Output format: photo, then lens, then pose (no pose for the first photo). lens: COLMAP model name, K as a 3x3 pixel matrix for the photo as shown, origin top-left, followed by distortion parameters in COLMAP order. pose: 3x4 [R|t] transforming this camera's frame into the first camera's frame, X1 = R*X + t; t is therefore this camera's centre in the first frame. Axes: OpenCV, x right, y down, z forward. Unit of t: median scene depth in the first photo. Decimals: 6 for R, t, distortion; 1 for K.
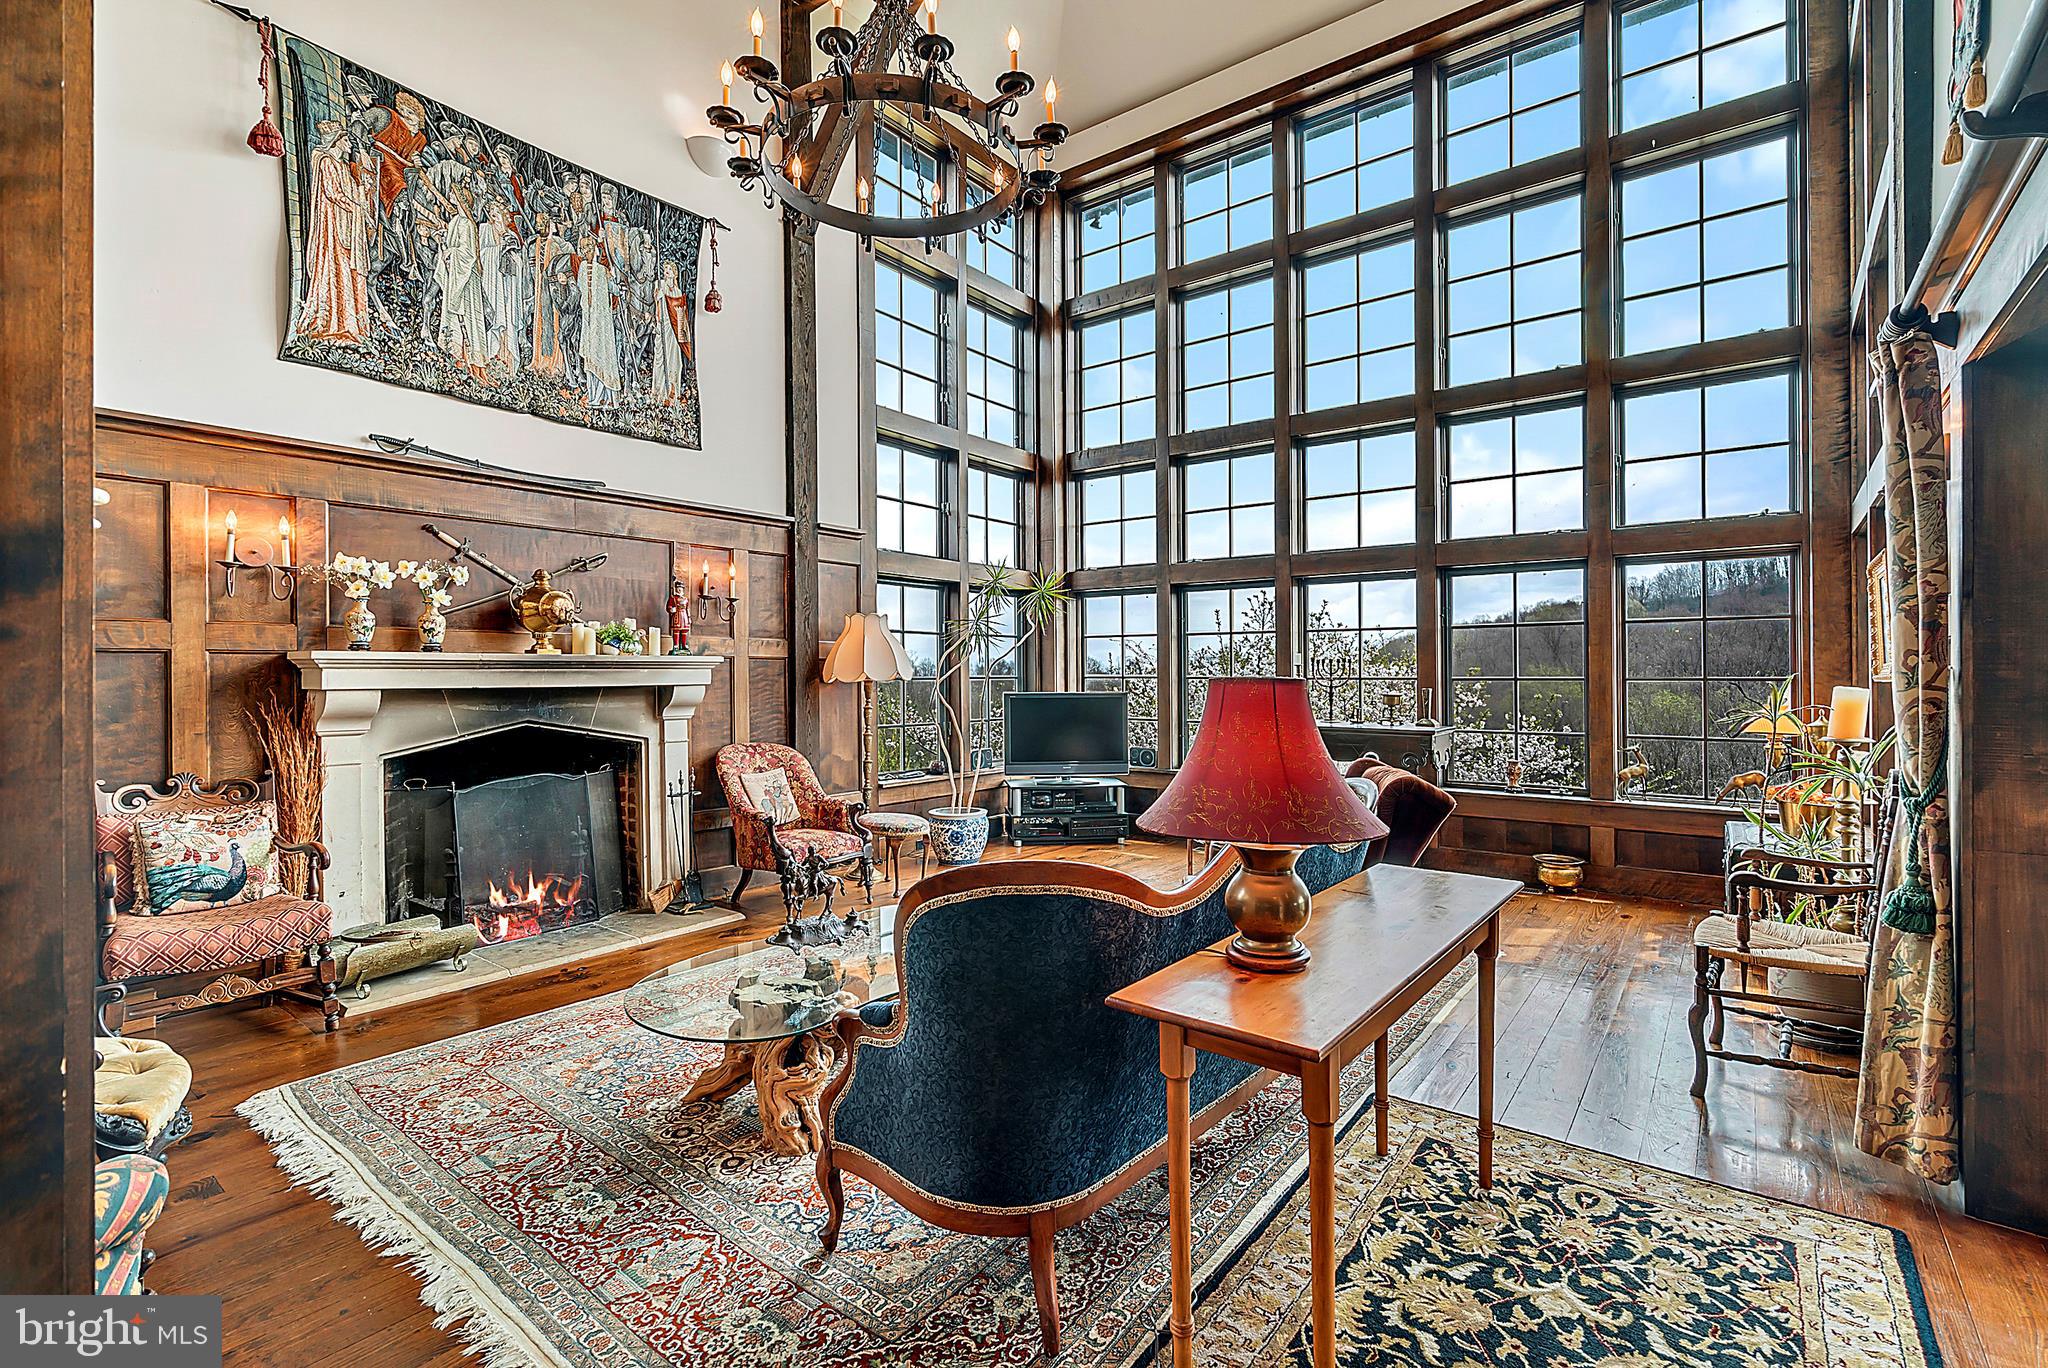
lens RADIAL K [[936.8, 0, 1033.3], [0, 936.8, 672.7], [0, 0, 1]] dist [-0.002507, 0.001532]
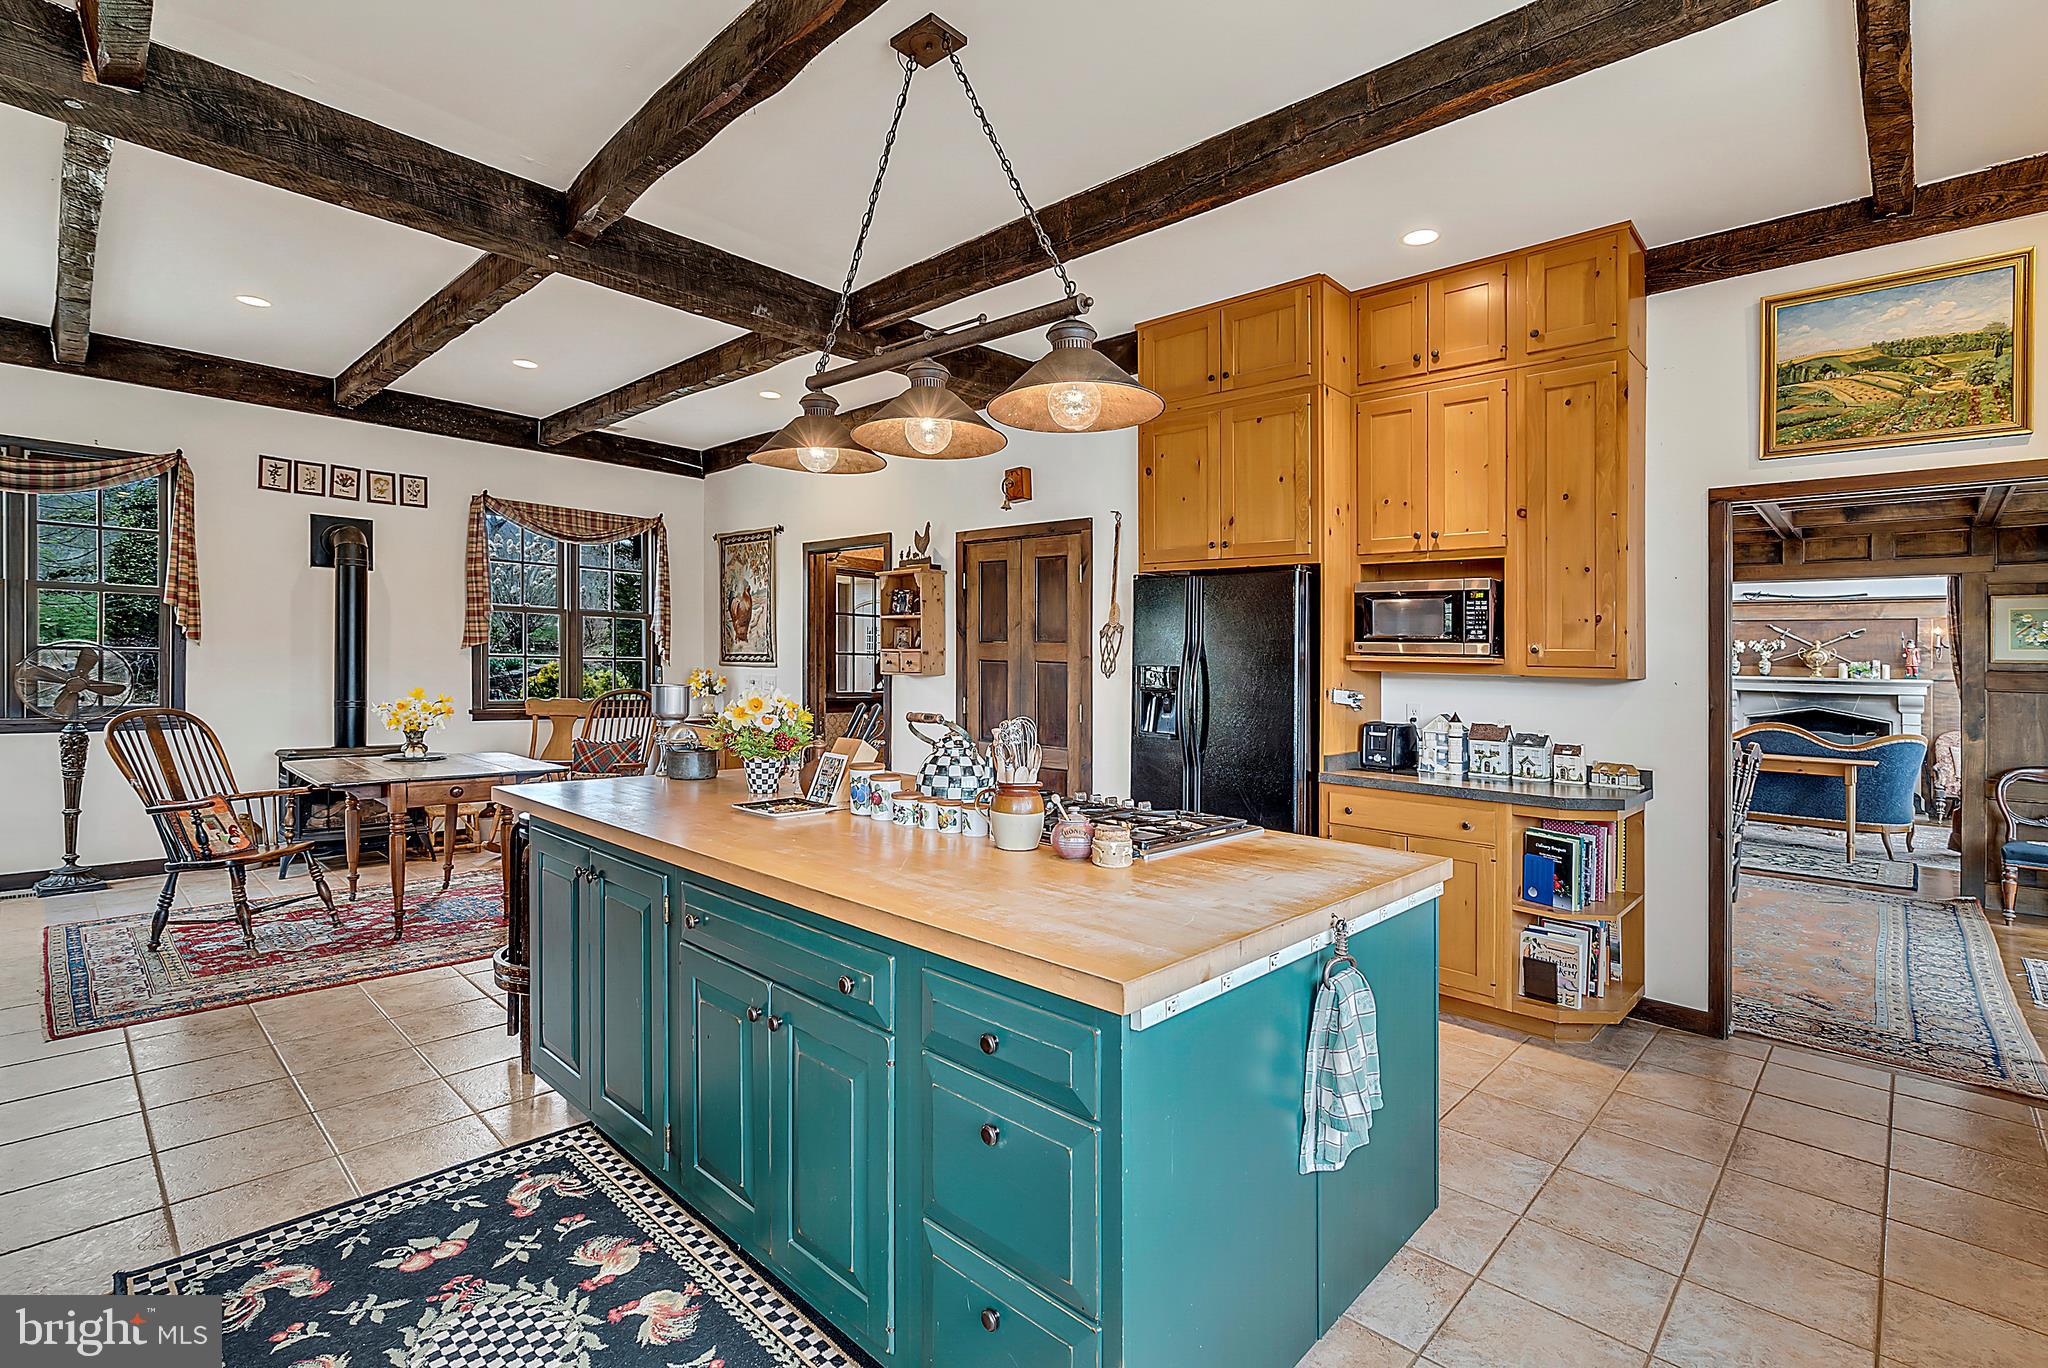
lens RADIAL K [[936.8, 0, 1031.2], [0, 936.8, 667.7], [0, 0, 1]] dist [-0.002507, 0.001532]
pose [[-0.102423, 0.007197, -0.994715, 2.106406], [-0.019225, 0.999773, 0.009214, -0.030665], [0.994555, 0.020067, -0.102261, -0.727397]]
